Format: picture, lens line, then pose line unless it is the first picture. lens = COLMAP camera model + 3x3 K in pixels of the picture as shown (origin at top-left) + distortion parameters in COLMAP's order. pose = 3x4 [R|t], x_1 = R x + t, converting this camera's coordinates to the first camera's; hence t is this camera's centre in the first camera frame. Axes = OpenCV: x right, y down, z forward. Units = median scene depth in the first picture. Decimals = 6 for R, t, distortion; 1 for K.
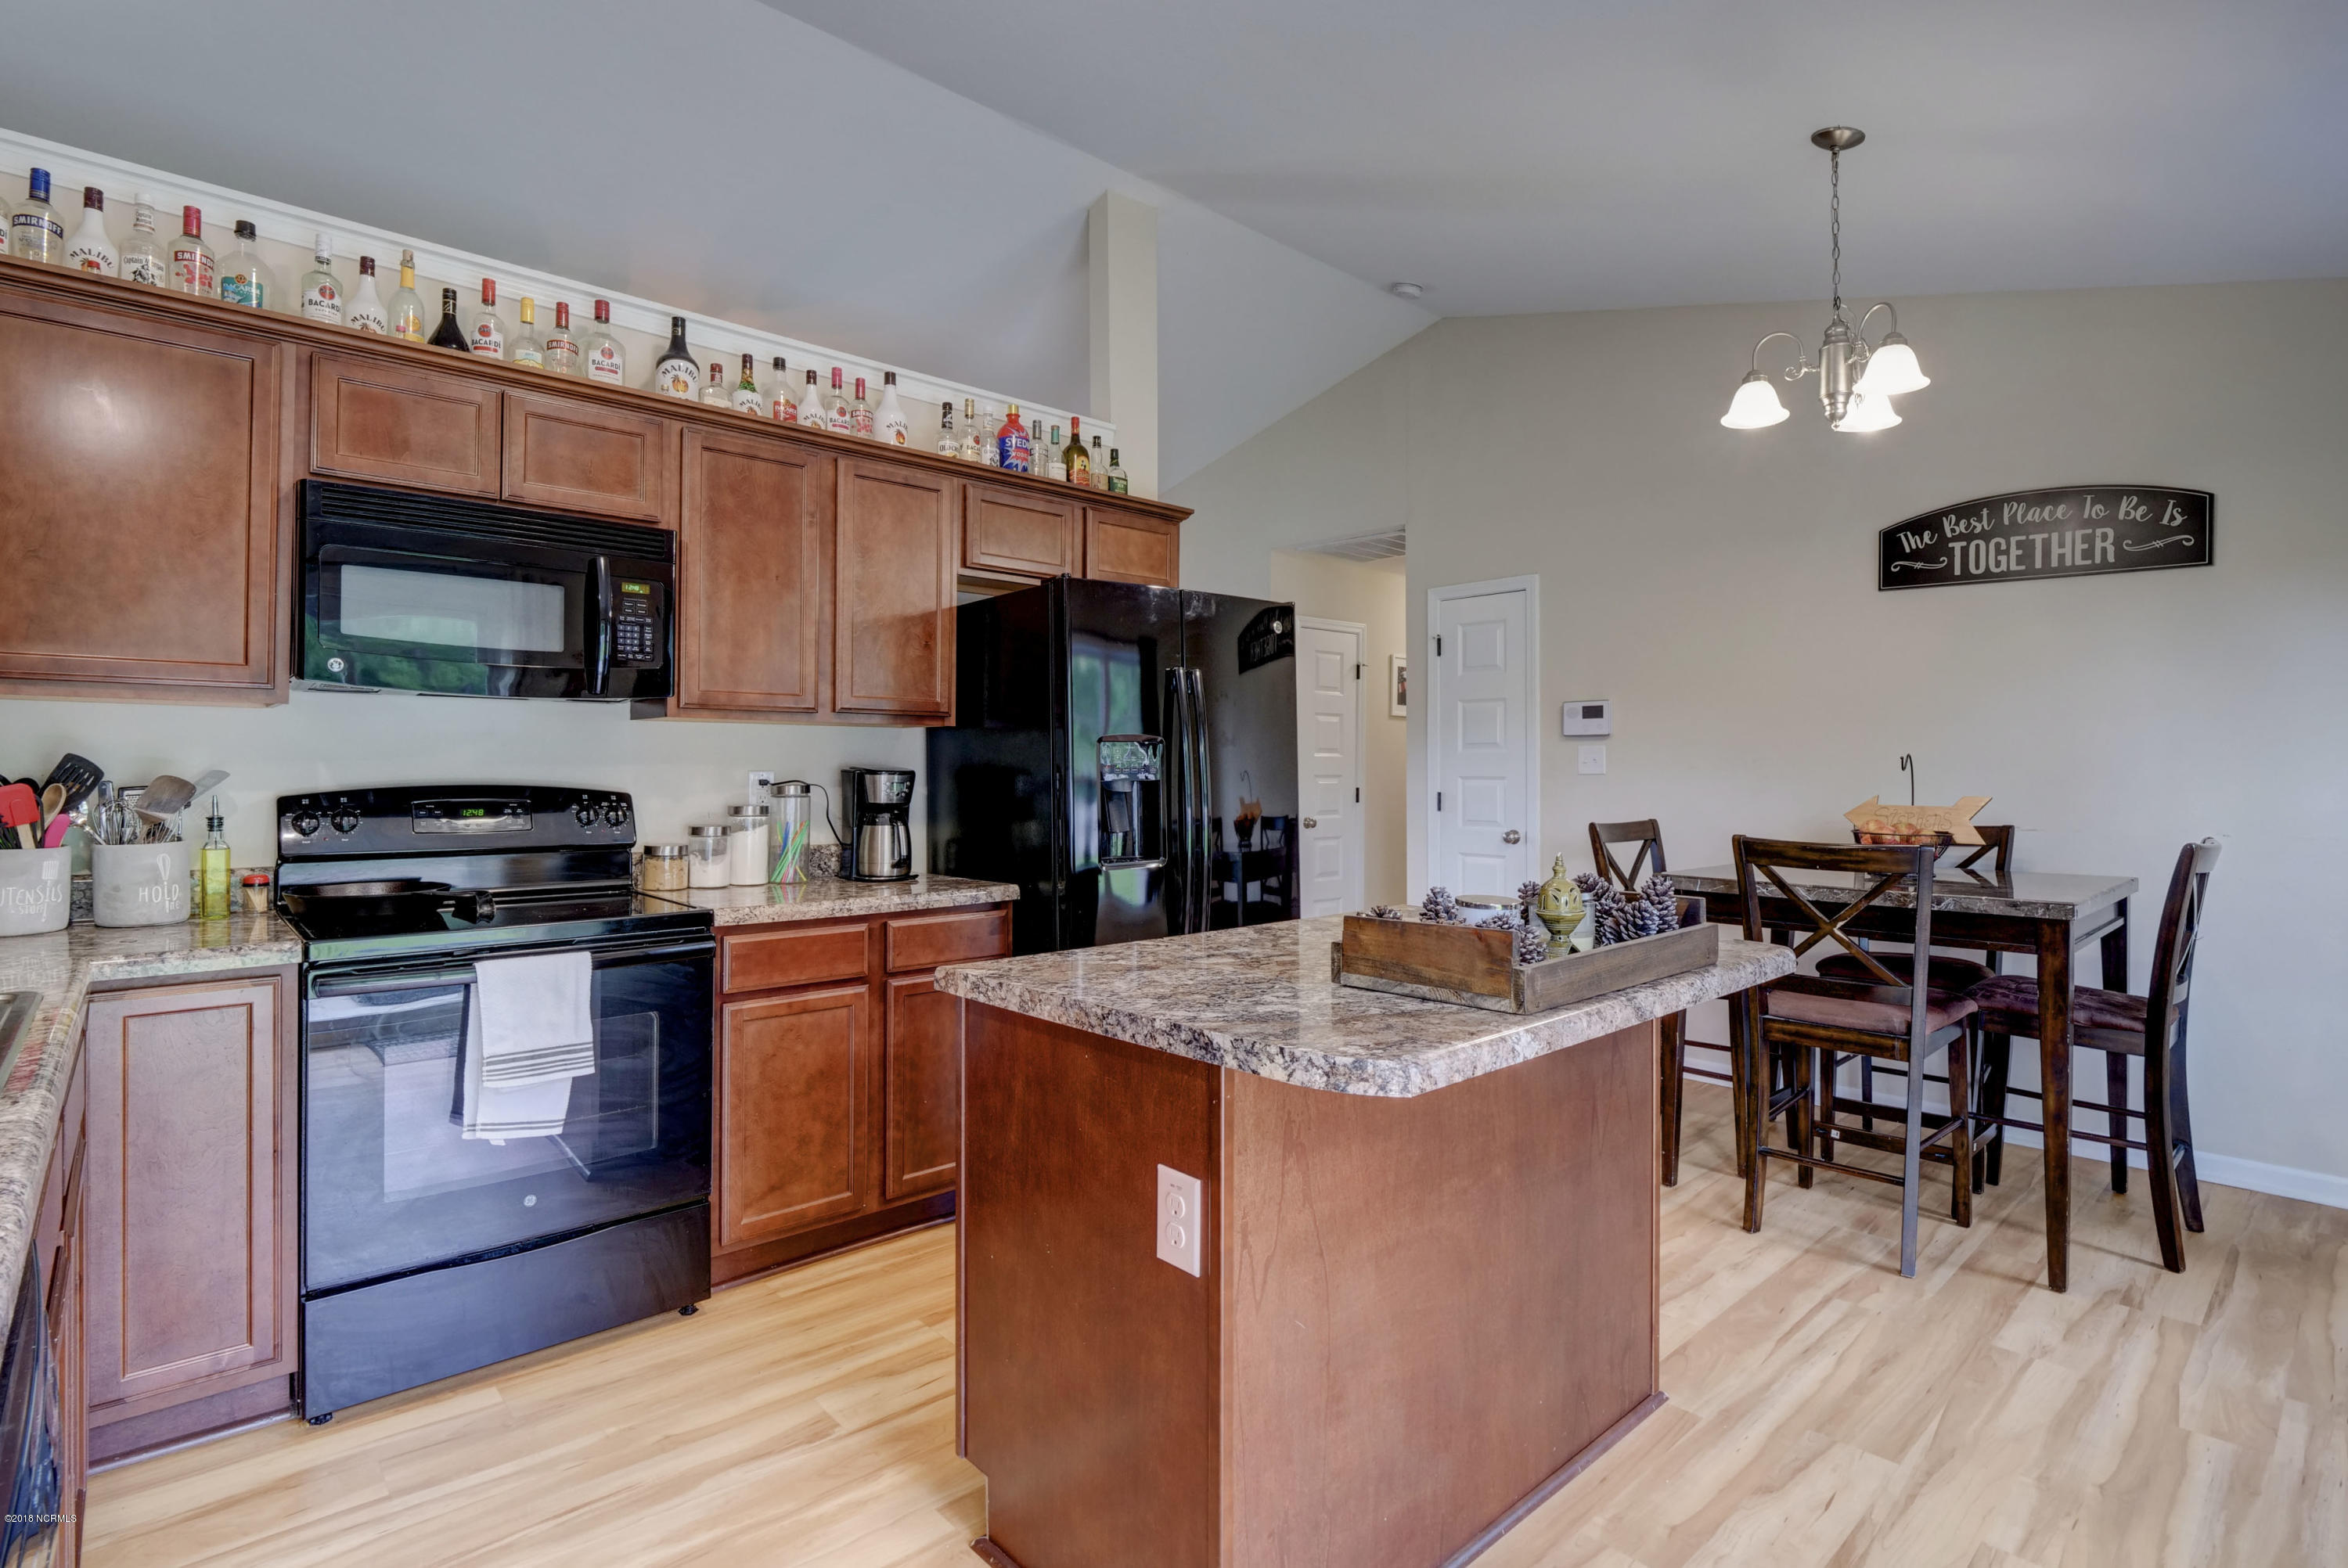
lens RADIAL K [[1141.7, 0, 1172.5], [0, 1141.7, 754.8], [0, 0, 1]] dist [-0.012618, -0.000902]
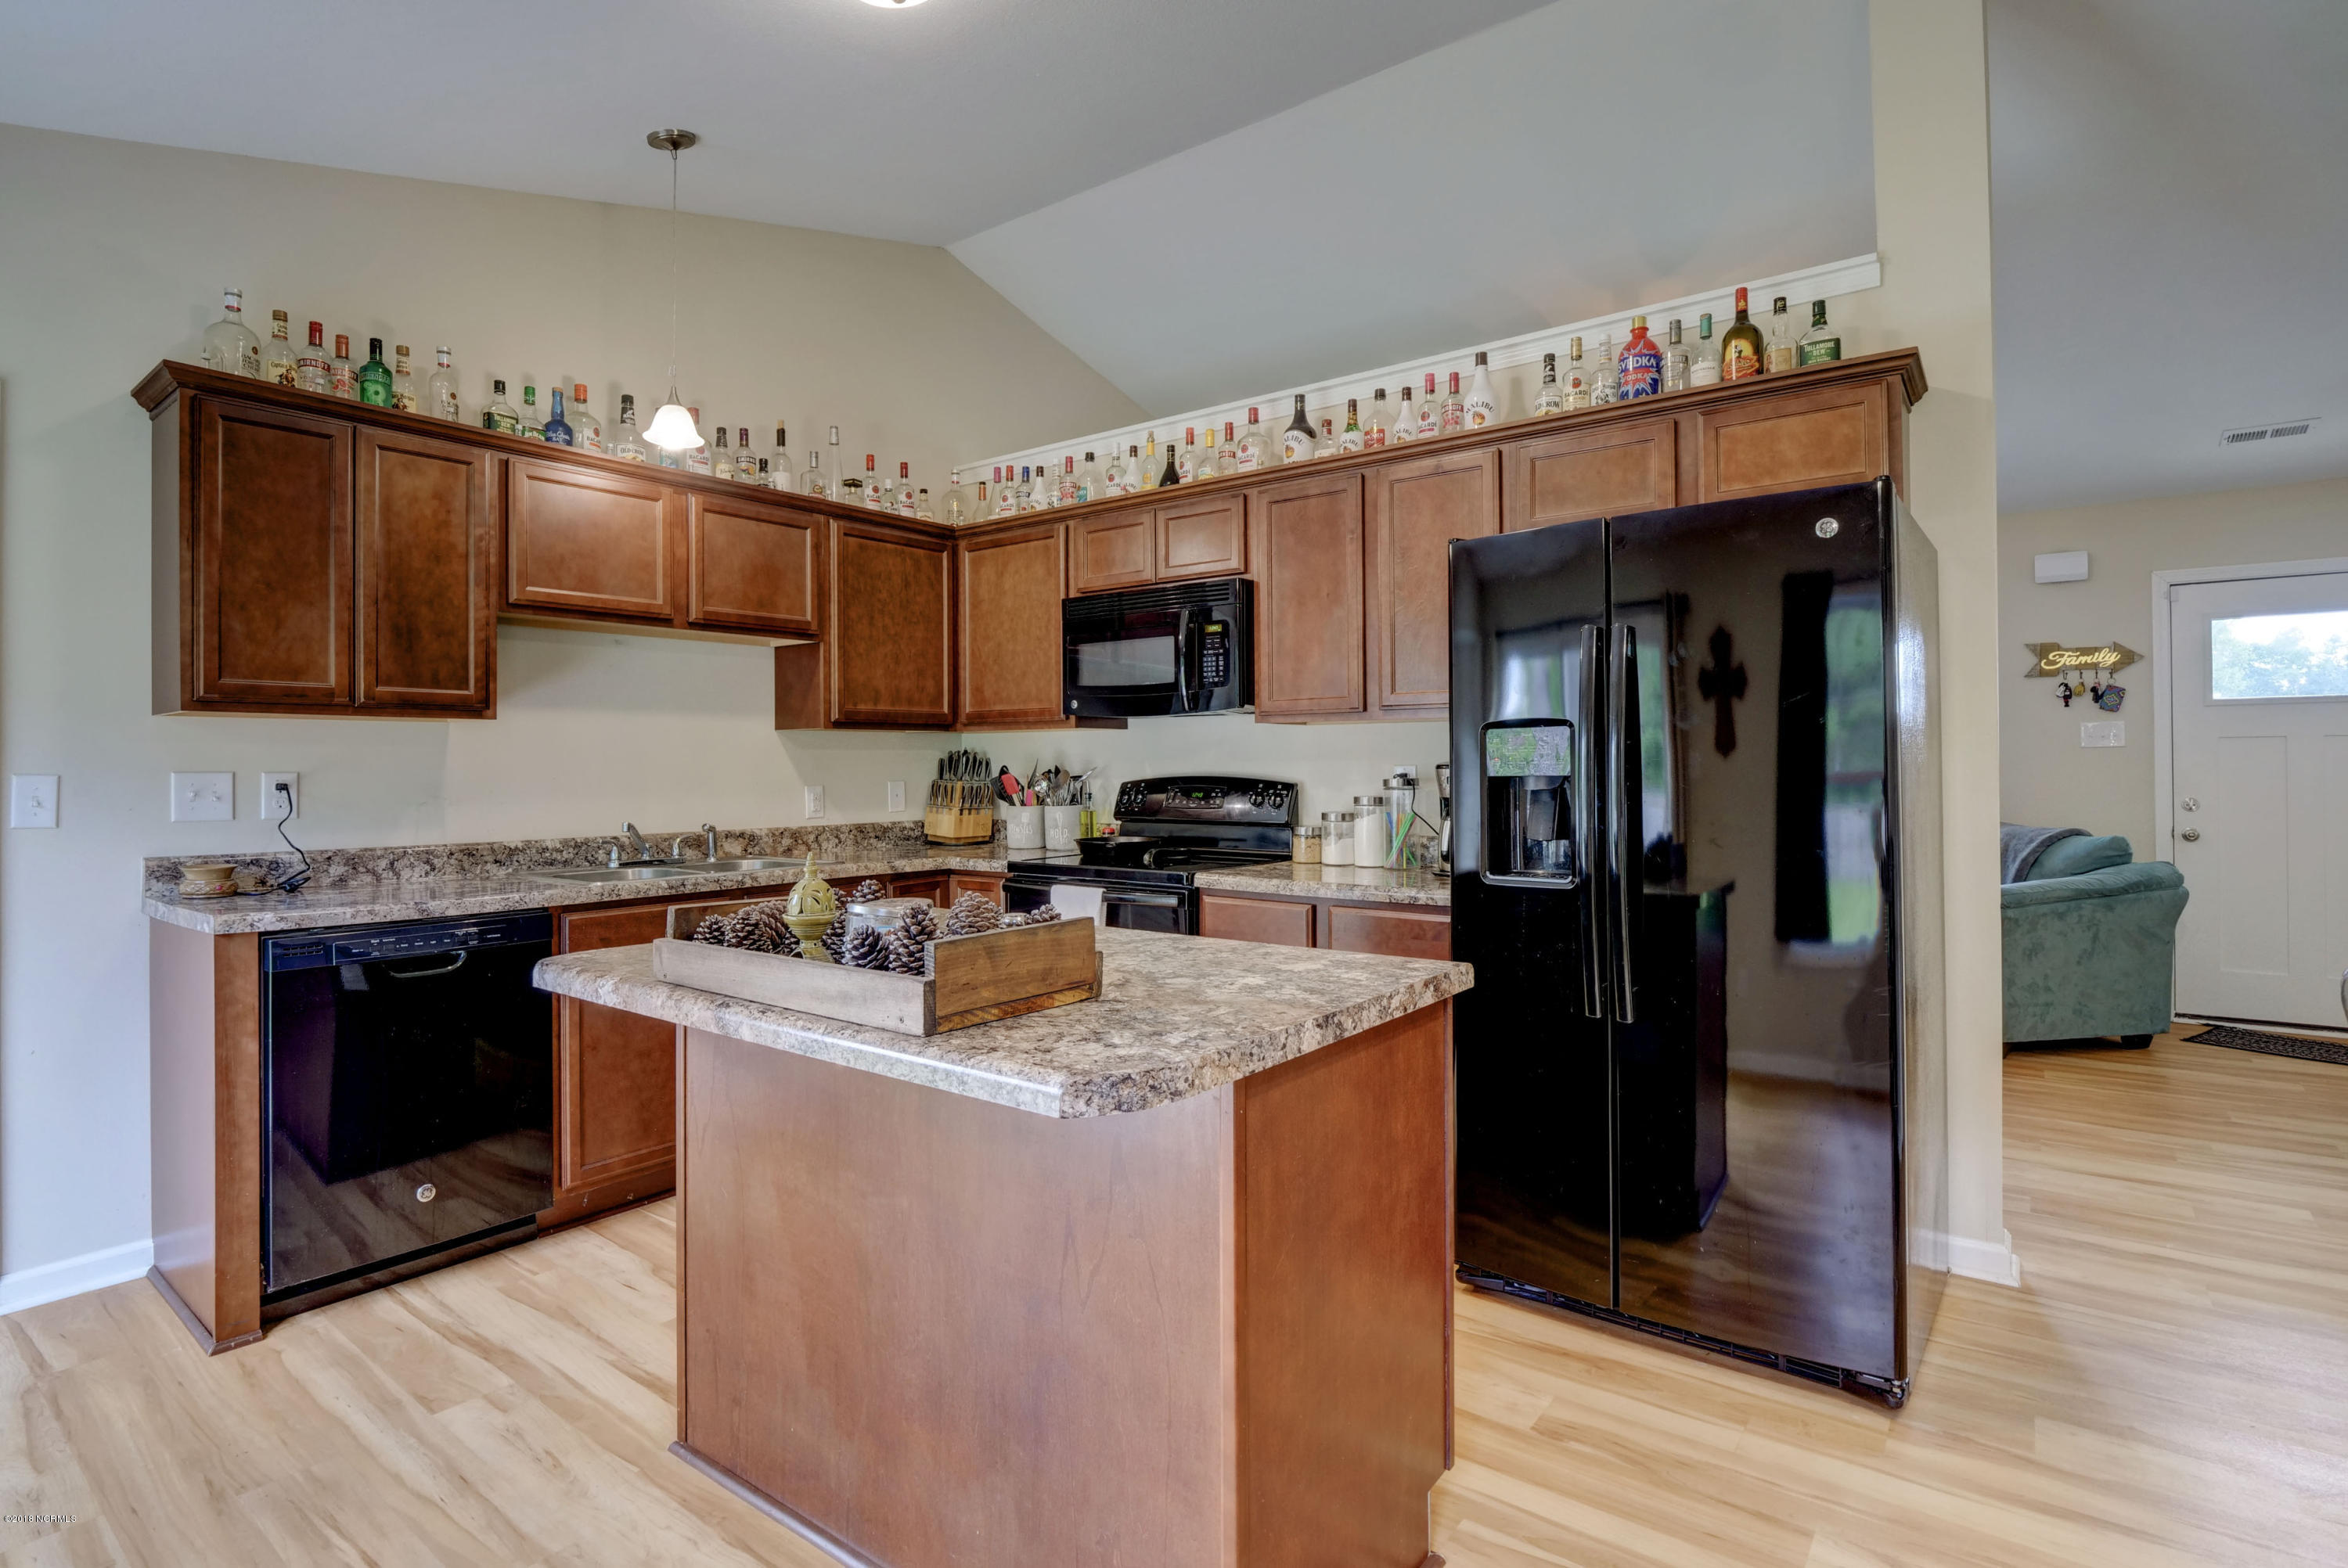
lens RADIAL K [[1141.7, 0, 1169.8], [0, 1141.7, 758.7], [0, 0, 1]] dist [-0.012618, -0.000902]
pose [[0.179134, -0.009766, -0.983776, 0.687706], [0.019226, 0.999795, -0.006424, 0.010719], [0.983637, -0.017763, 0.179285, 0.589373]]
